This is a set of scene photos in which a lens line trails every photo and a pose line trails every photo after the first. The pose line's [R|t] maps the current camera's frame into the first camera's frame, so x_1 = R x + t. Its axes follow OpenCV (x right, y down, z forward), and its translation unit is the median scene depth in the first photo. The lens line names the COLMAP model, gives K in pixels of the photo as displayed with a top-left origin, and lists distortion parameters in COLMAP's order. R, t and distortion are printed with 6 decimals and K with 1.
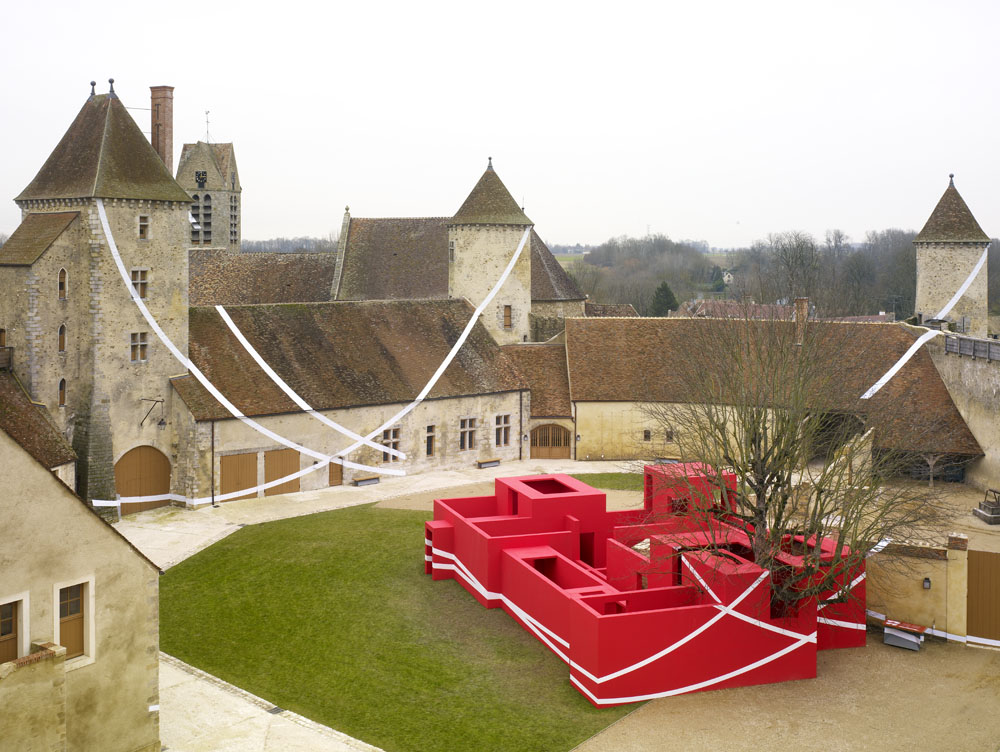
lens RADIAL K [[1158.3, 0, 491.7], [0, 1158.3, 264.0], [0, 0, 1]] dist [-0.013338, -0.002692]
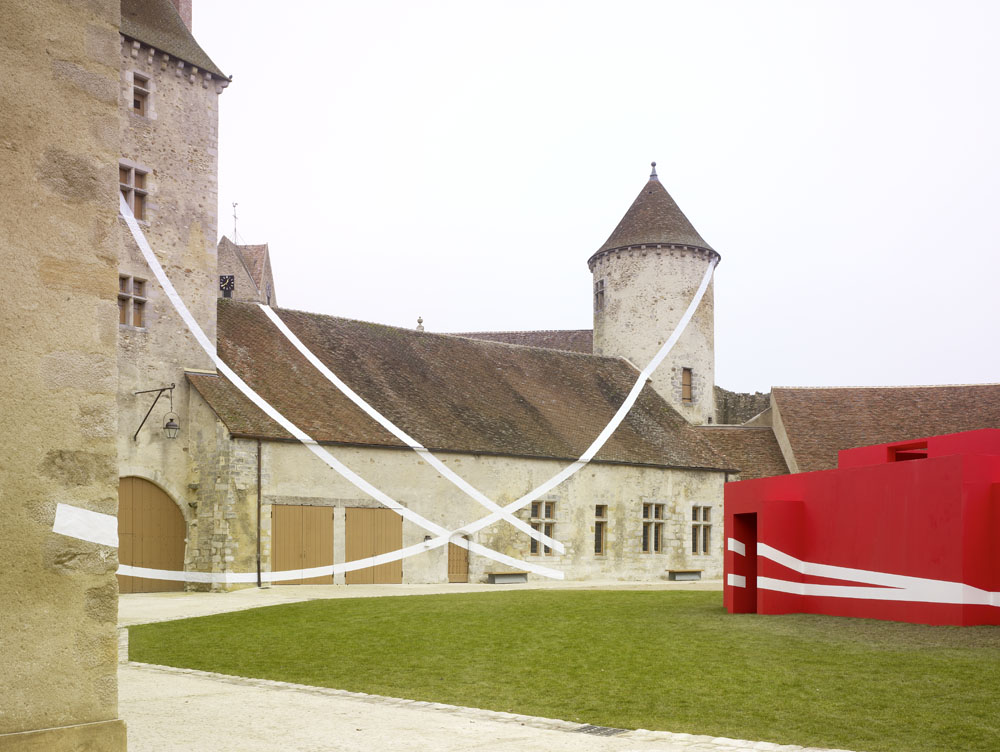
lens RADIAL K [[1165.7, 0, 491.0], [0, 1165.7, 564.3], [0, 0, 1]] dist [-0.018246, 0.006878]
pose [[0.999895, 0.000355, -0.014486, -0.107261], [-0.000441, 0.999982, -0.005986, 0.182975], [0.014484, 0.005991, 0.999877, 0.386651]]
